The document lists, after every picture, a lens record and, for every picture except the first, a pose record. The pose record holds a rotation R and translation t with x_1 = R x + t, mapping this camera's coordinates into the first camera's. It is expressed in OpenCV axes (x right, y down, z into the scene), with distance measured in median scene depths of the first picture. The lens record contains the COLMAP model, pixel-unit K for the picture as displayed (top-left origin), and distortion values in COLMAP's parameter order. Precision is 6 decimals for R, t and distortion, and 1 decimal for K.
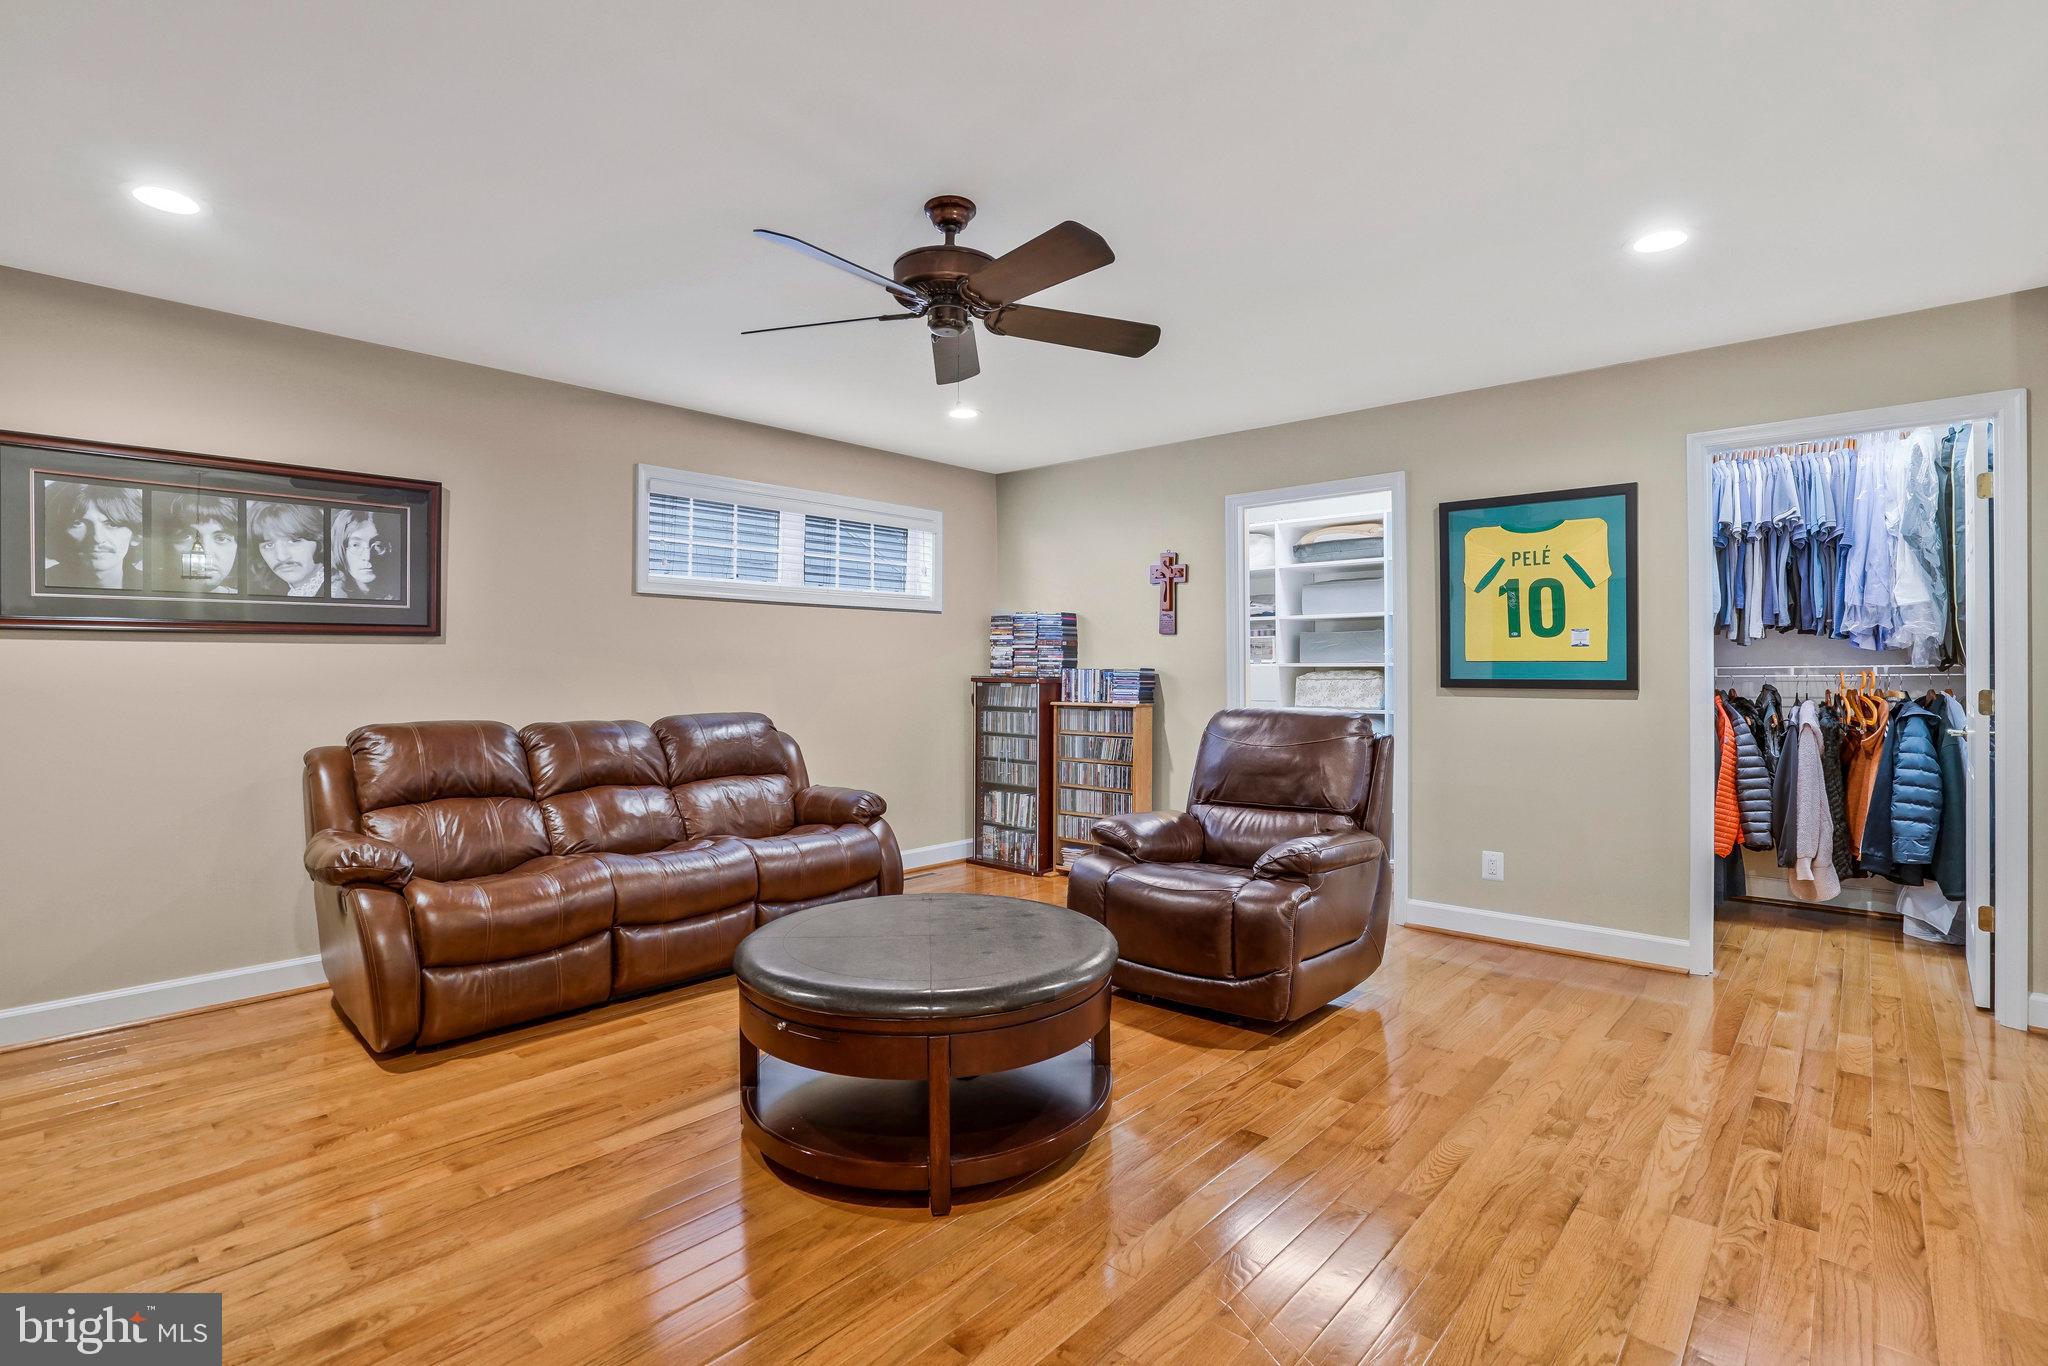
lens RADIAL K [[978.2, 0, 1024.0], [0, 978.2, 683.0], [0, 0, 1]] dist [-0.080505, 0.038806]
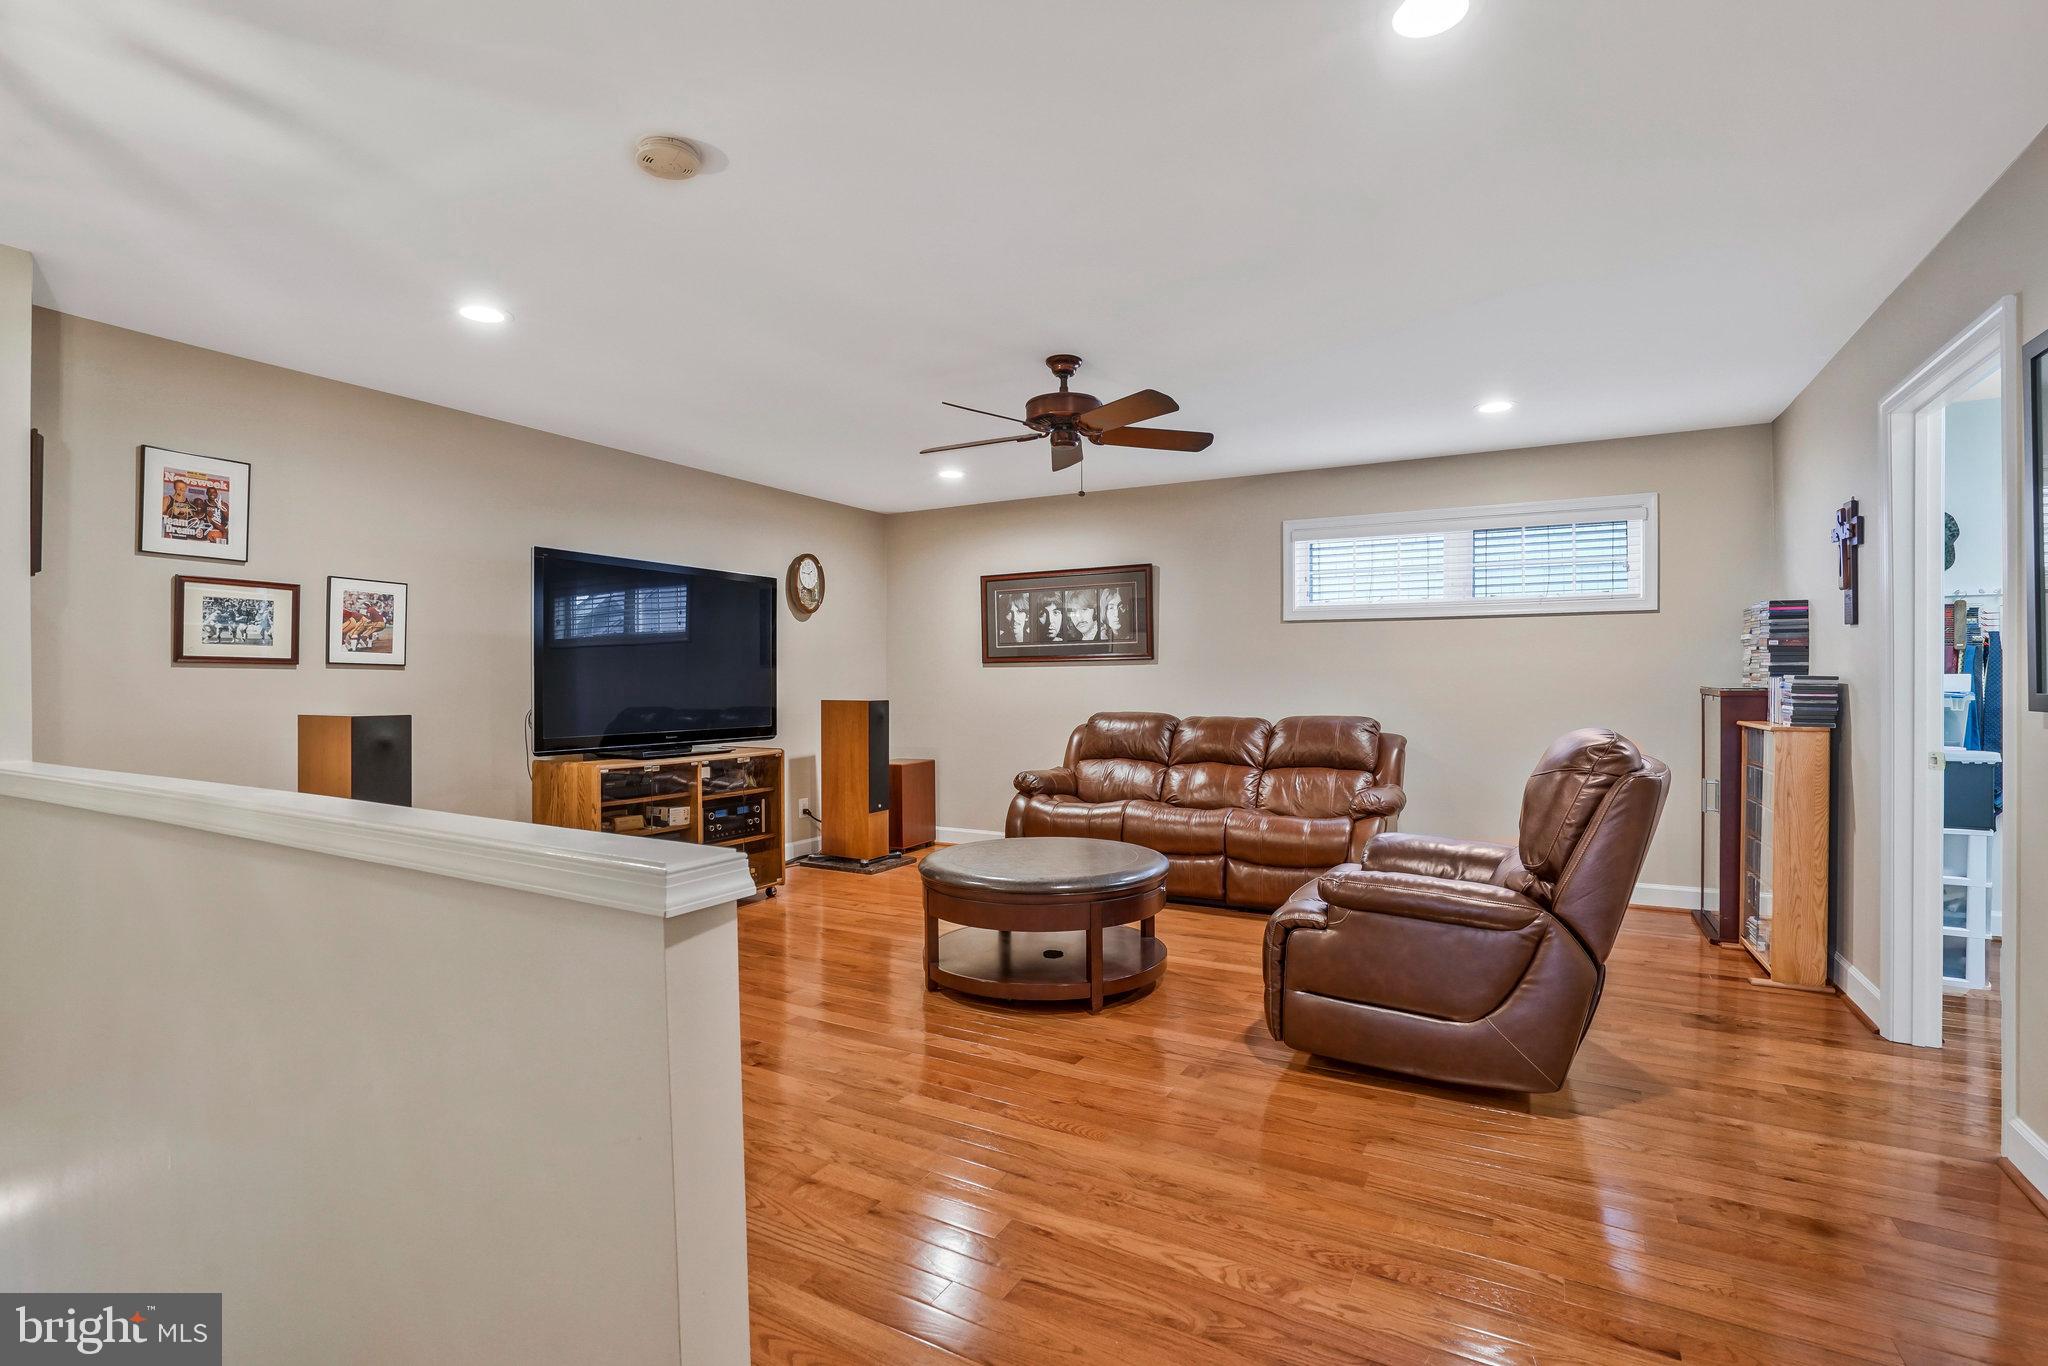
lens RADIAL K [[961.8, 0, 1024.0], [0, 961.8, 683.0], [0, 0, 1]] dist [0.009329, -0.000658]
pose [[0.236868, 0.002355, -0.971539, 0.994522], [-0.007657, 0.999971, 0.000557, -0.009499], [0.971512, 0.007307, 0.236879, 0.444545]]
